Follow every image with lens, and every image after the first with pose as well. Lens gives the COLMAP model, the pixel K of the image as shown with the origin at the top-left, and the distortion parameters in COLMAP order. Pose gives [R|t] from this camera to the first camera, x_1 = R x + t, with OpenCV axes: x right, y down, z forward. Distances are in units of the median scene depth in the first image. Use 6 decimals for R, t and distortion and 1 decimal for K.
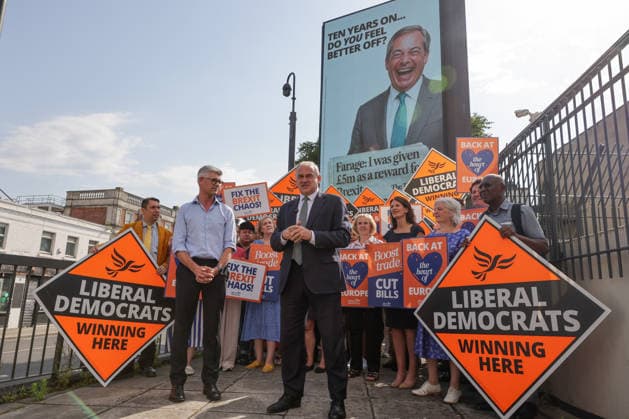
lens RADIAL K [[441.1, 0, 310.4], [0, 441.1, 209.7], [0, 0, 1]] dist [-0.003930, -0.001115]
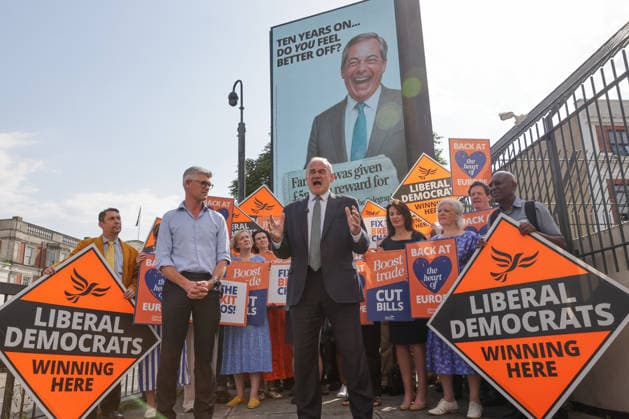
lens RADIAL K [[486.0, 0, 314.5], [0, 486.0, 209.5], [0, 0, 1]] dist [-0.004267, 0.000019]
pose [[0.988193, -0.023101, 0.151462, -0.118612], [0.031707, 0.998002, -0.054648, 0.036779], [-0.149897, 0.058806, 0.986951, 0.018228]]
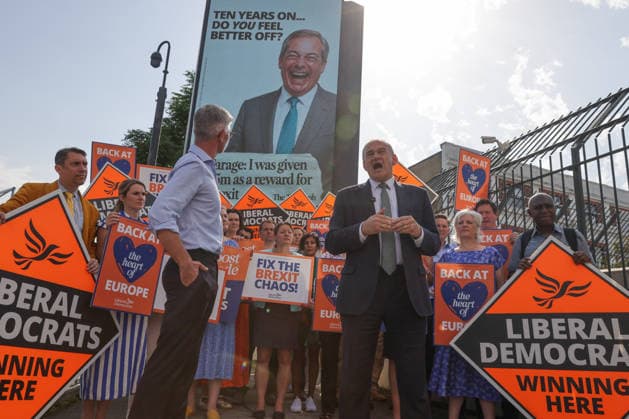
lens RADIAL K [[464.6, 0, 314.5], [0, 464.6, 209.5], [0, 0, 1]] dist [-0.003663, 0.001801]
pose [[0.888377, 0.141516, 0.436760, -0.341452], [-0.125462, 0.989930, -0.065559, 0.060474], [-0.441639, 0.003444, 0.897186, 0.263495]]
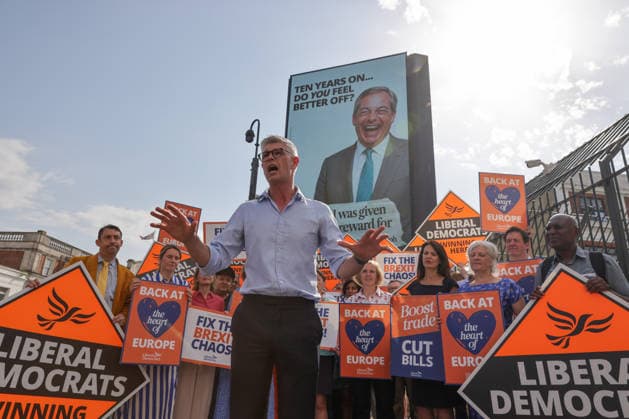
lens RADIAL K [[427.8, 0, 312.3], [0, 427.8, 204.7], [0, 0, 1]] dist [-0.002735, 0.000874]
pose [[0.985611, 0.072858, 0.152520, -0.134385], [-0.049433, 0.987127, -0.152105, 0.034740], [-0.161639, 0.142377, 0.976525, 0.216351]]
